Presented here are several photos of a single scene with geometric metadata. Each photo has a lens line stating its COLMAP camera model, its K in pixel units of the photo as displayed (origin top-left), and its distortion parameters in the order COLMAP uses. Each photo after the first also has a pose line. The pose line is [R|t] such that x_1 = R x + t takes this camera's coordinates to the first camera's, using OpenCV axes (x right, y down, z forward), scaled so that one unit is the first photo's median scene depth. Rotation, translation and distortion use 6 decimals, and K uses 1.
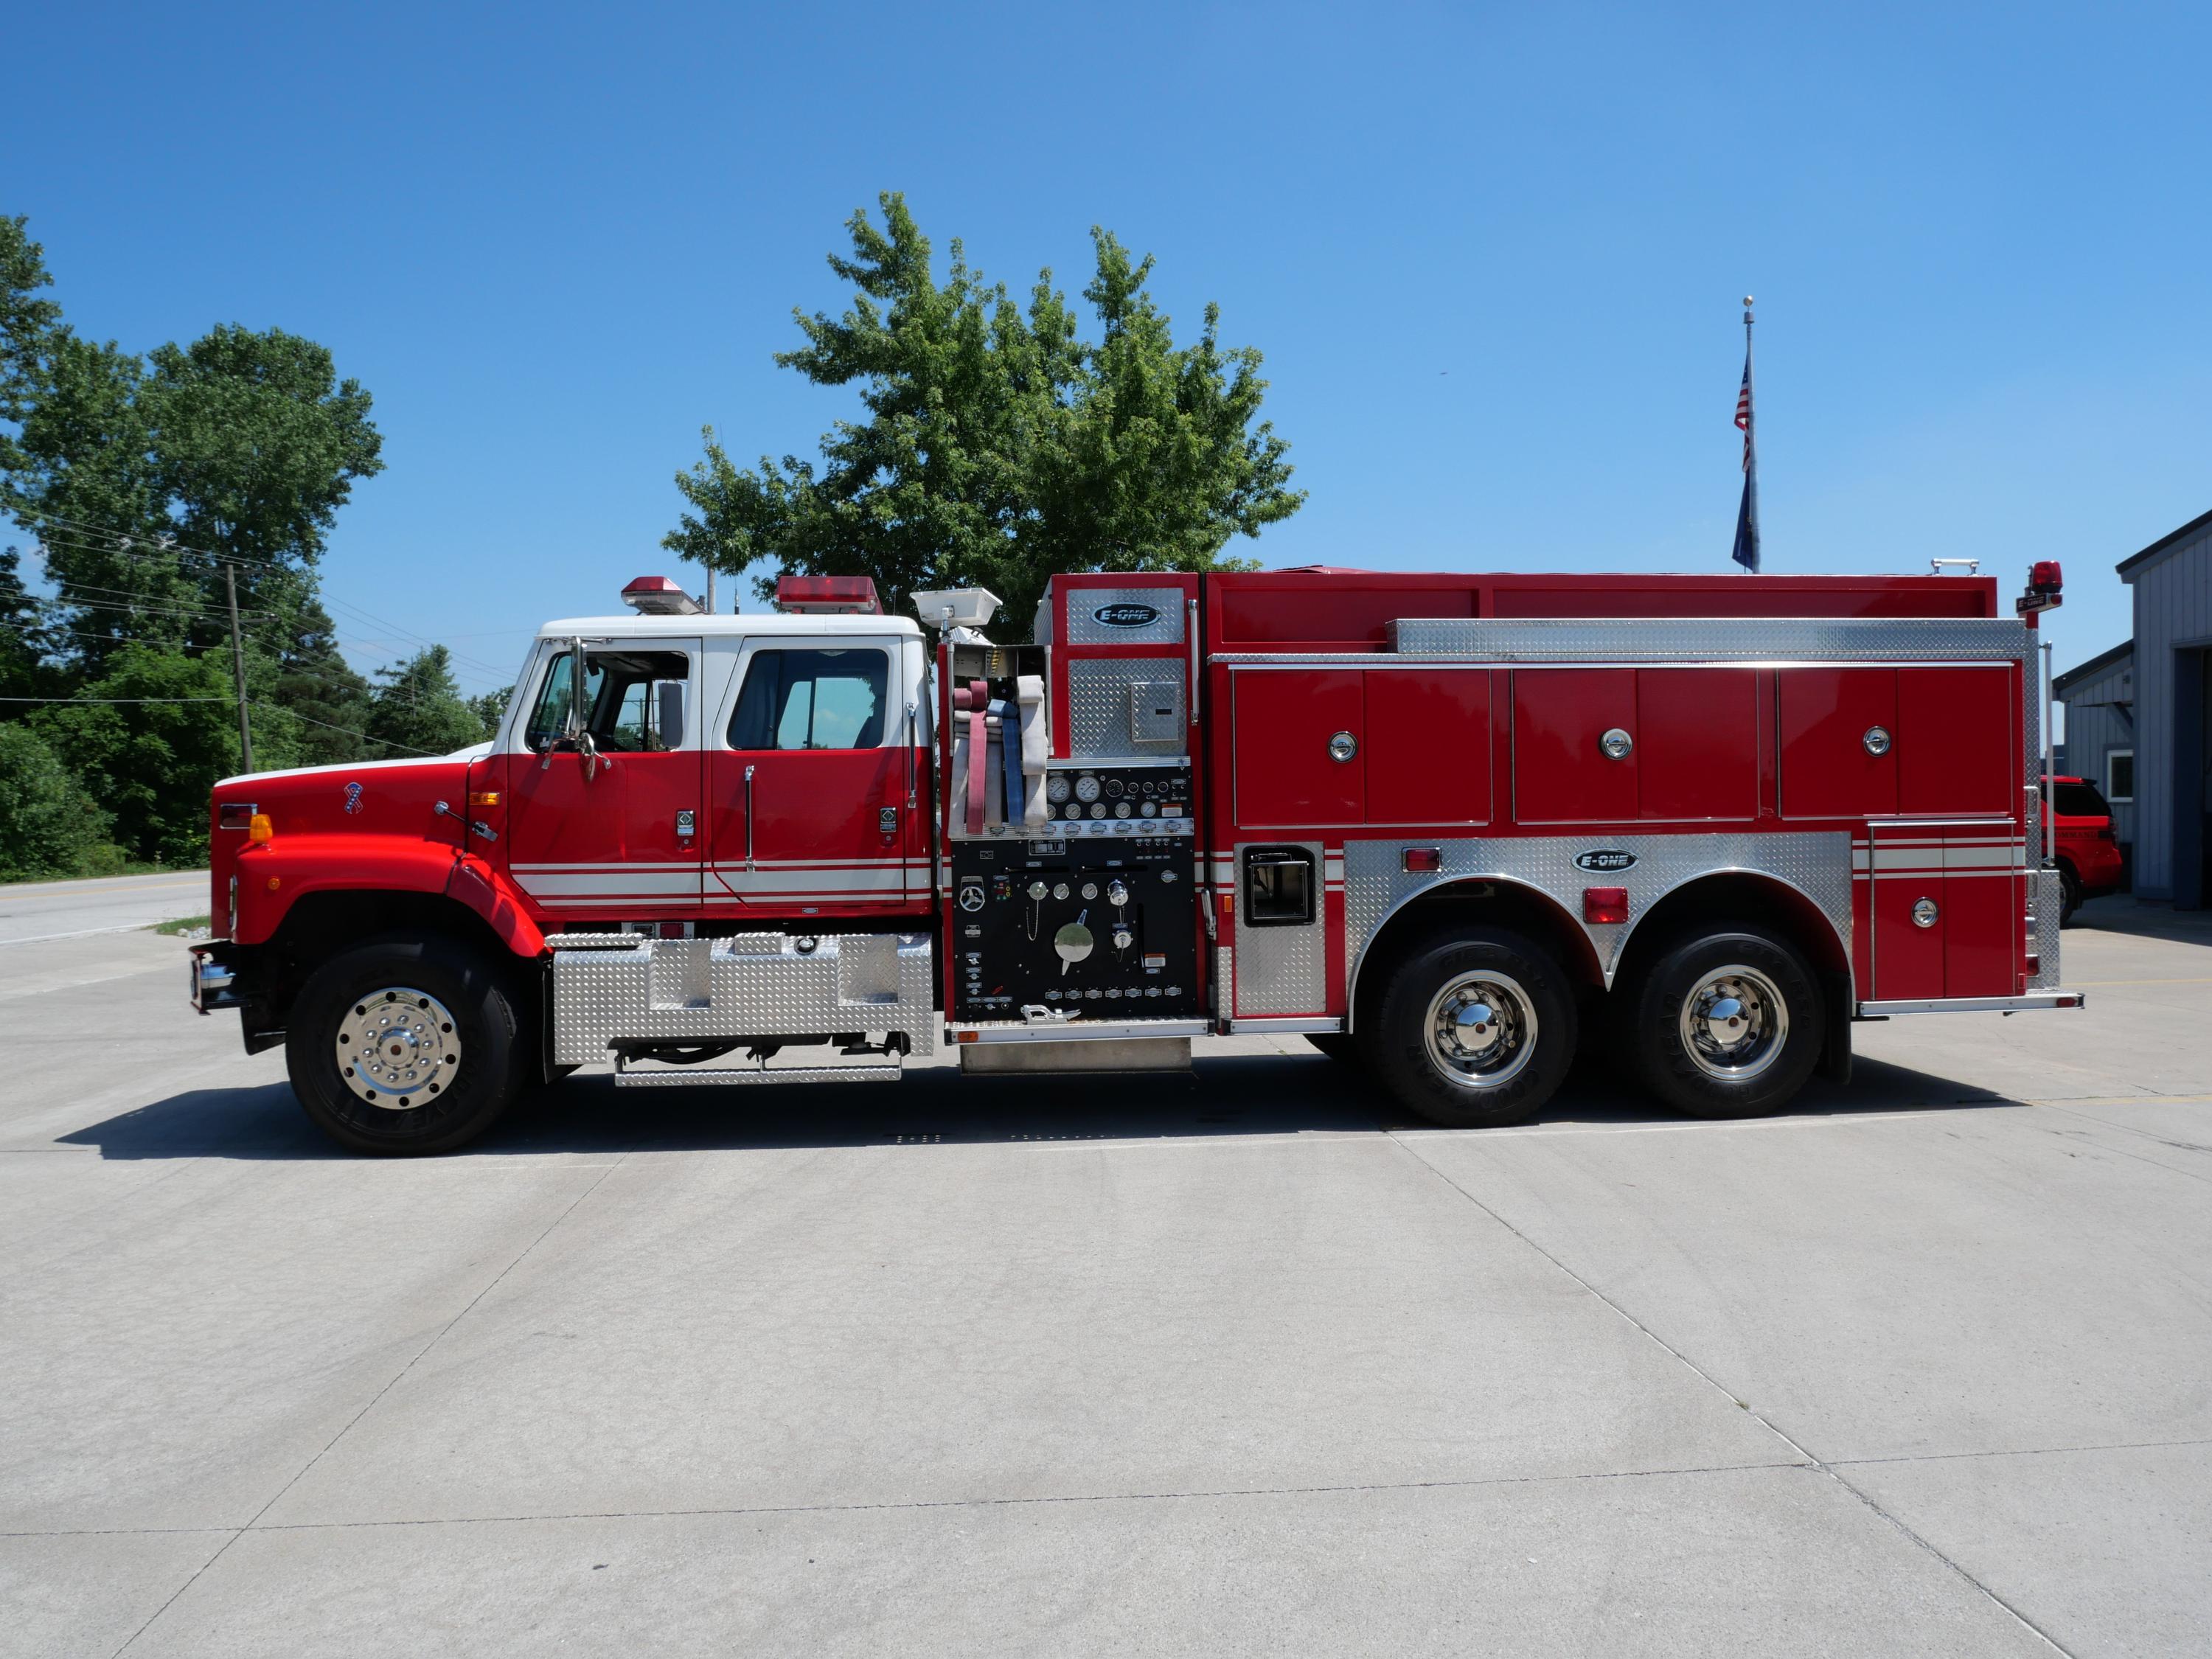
lens RADIAL K [[1612.9, 0, 1102.8], [0, 1612.9, 824.0], [0, 0, 1]] dist [-0.070227, 0.023542]
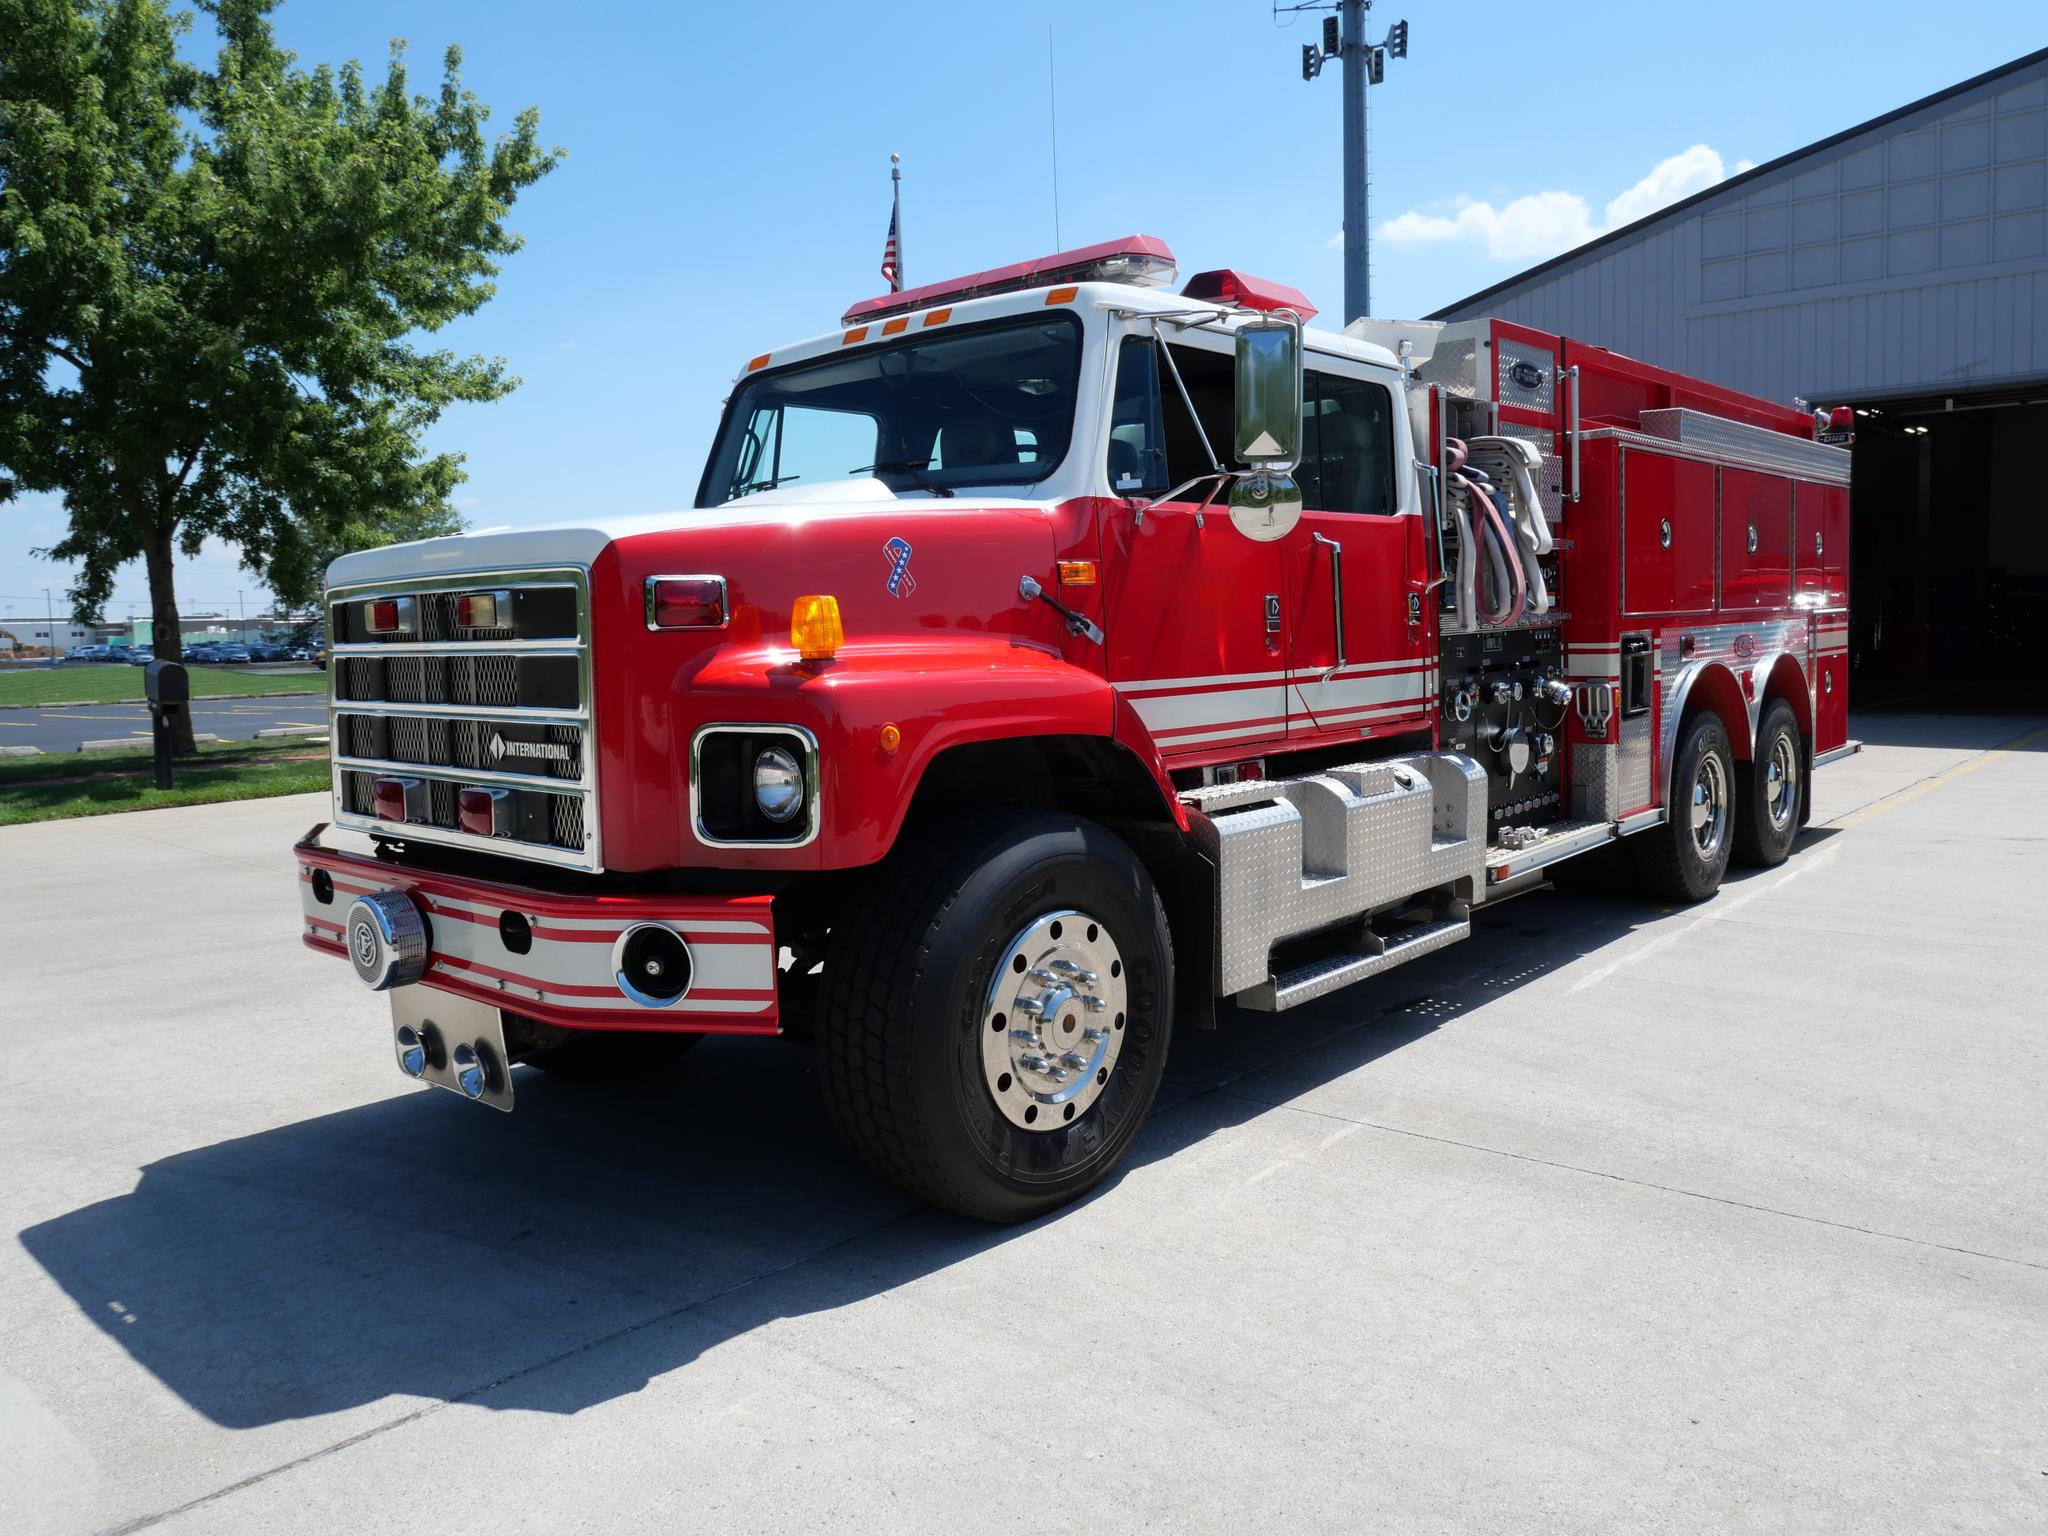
lens RADIAL K [[1494.5, 0, 1027.5], [0, 1494.5, 755.1], [0, 0, 1]] dist [-0.069741, 0.025085]
pose [[0.730461, -0.070816, 0.679273, -0.767124], [0.027765, 0.996867, 0.074069, 0.009651], [-0.682390, -0.035244, 0.730138, 0.606916]]
